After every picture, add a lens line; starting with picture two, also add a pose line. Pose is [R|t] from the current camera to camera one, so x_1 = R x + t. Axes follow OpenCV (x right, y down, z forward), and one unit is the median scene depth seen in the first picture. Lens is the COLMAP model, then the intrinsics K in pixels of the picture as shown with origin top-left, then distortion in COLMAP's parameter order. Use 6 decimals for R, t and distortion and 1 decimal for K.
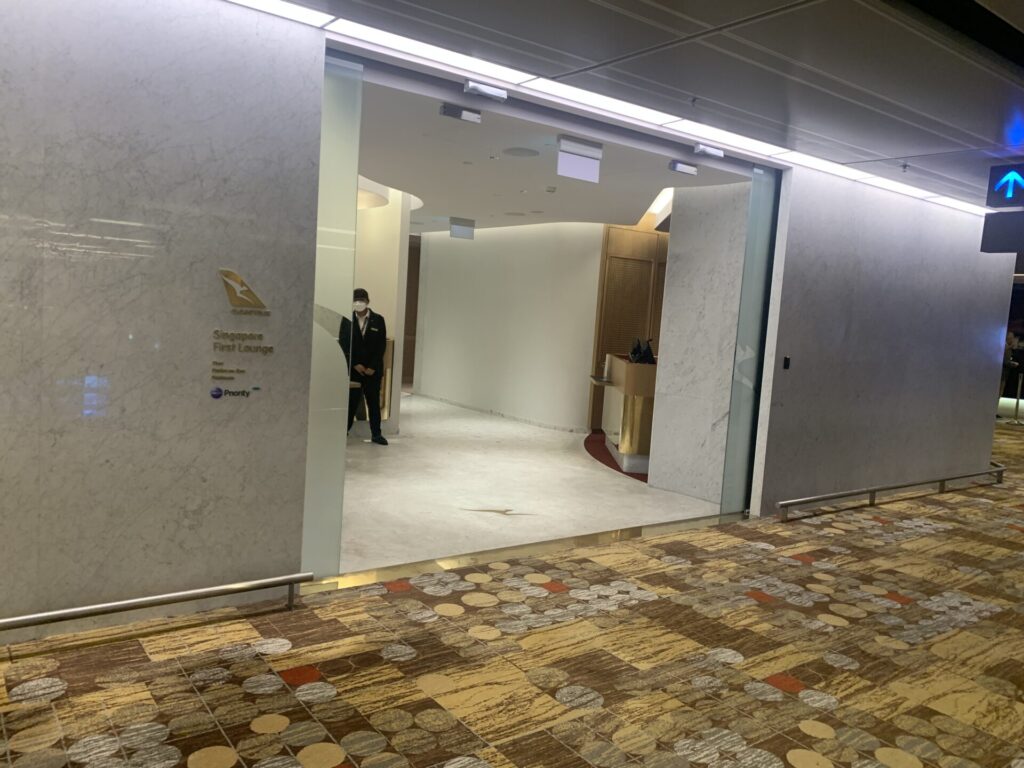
lens RADIAL K [[773.9, 0, 511.3], [0, 773.9, 384.2], [0, 0, 1]] dist [0.003162, -0.012000]
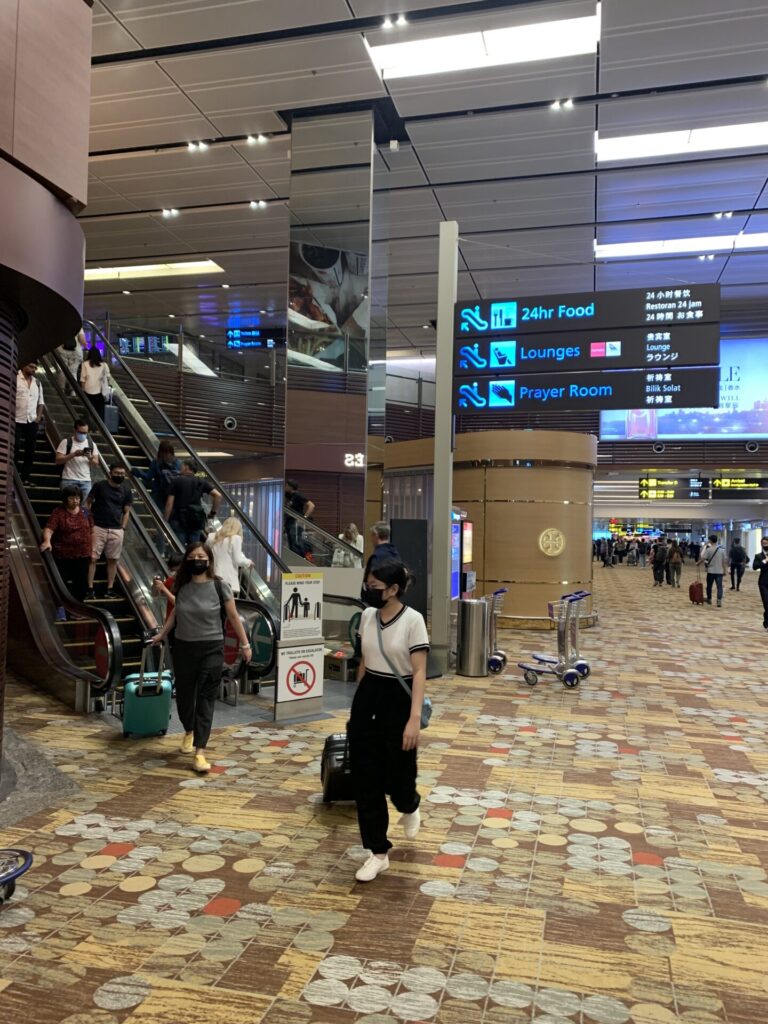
lens RADIAL K [[773.9, 0, 385.9], [0, 773.9, 512.8], [0, 0, 1]] dist [0.003162, -0.012000]
pose [[-0.624546, -0.048672, 0.779470, -0.876410], [0.016261, 0.997029, 0.075286, -0.197412], [-0.780819, 0.059695, -0.621899, 1.406594]]
